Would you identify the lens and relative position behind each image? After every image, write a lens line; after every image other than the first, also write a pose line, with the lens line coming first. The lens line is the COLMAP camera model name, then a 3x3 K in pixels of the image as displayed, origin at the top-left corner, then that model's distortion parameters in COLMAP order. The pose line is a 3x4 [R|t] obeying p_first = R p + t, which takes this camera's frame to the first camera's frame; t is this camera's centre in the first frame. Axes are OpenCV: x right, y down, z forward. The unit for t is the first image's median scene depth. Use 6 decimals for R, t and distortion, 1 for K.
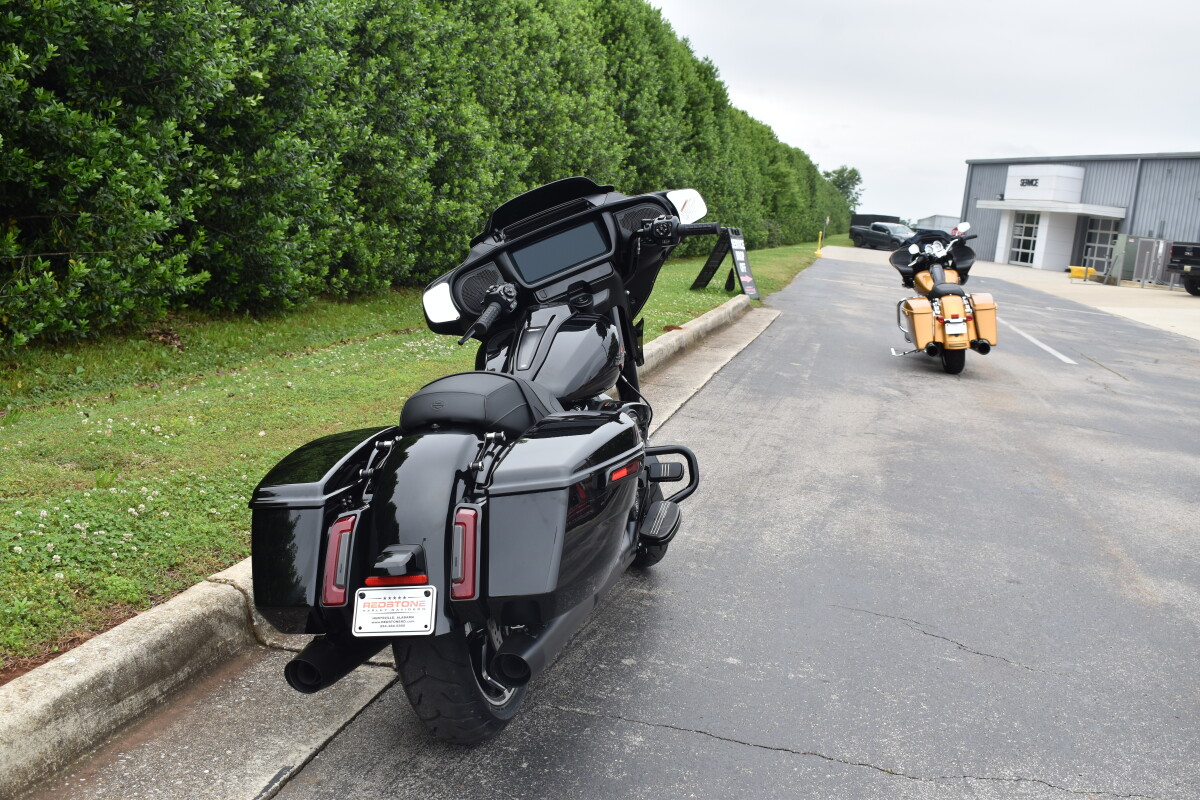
lens RADIAL K [[1383.5, 0, 600.2], [0, 1383.5, 399.9], [0, 0, 1]] dist [-0.056160, 0.000000]
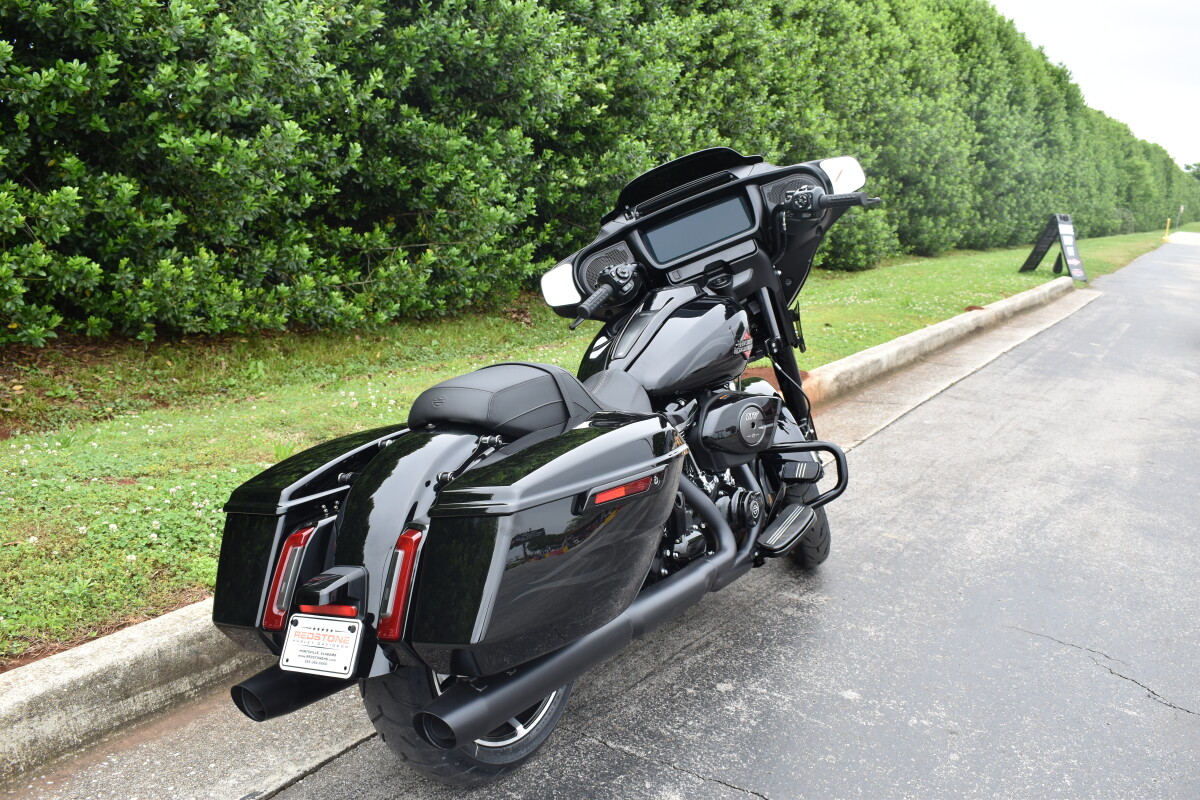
lens RADIAL K [[1137.0, 0, 599.8], [0, 1137.0, 399.2], [0, 0, 1]] dist [-0.076961, 0.000000]
pose [[0.947789, 0.026055, -0.317831, 0.068691], [-0.016419, 0.999322, 0.032960, -0.007671], [0.318475, -0.026021, 0.947574, 0.114574]]
